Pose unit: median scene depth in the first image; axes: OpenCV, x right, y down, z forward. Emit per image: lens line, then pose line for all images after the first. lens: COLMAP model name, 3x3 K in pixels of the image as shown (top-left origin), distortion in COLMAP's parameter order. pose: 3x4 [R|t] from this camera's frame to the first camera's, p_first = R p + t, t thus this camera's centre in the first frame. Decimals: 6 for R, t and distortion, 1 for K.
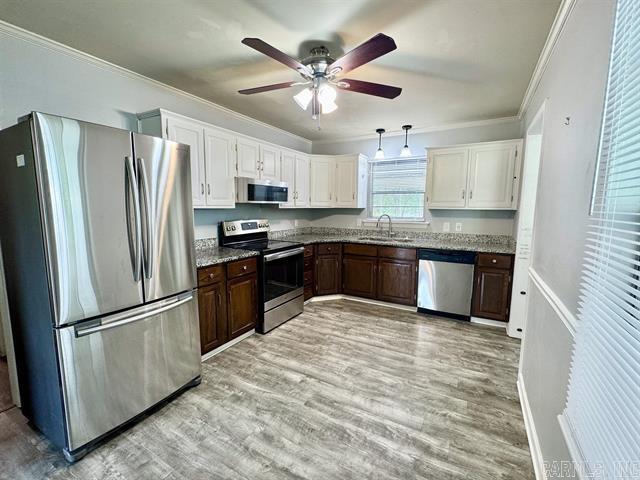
lens RADIAL K [[284.2, 0, 320.0], [0, 284.2, 240.0], [0, 0, 1]] dist [0.000090, 0.000474]
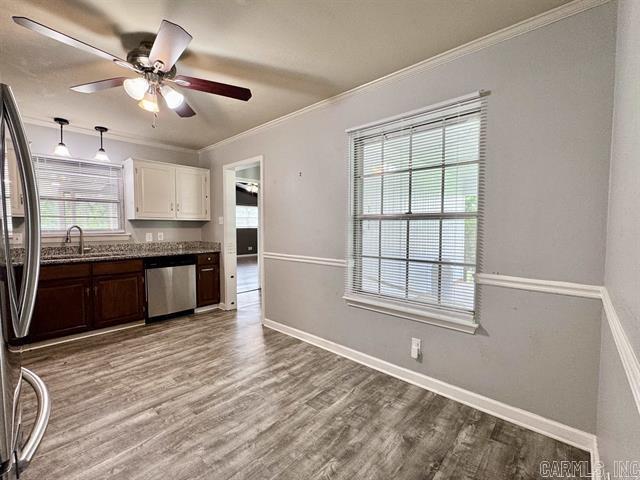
lens RADIAL K [[284.2, 0, 320.0], [0, 284.2, 240.0], [0, 0, 1]] dist [0.000090, 0.000474]
pose [[0.222896, -0.052395, 0.973433, -0.571429], [0.117635, 0.992703, 0.026496, 0.014029], [-0.967719, 0.108604, 0.227433, 0.209690]]
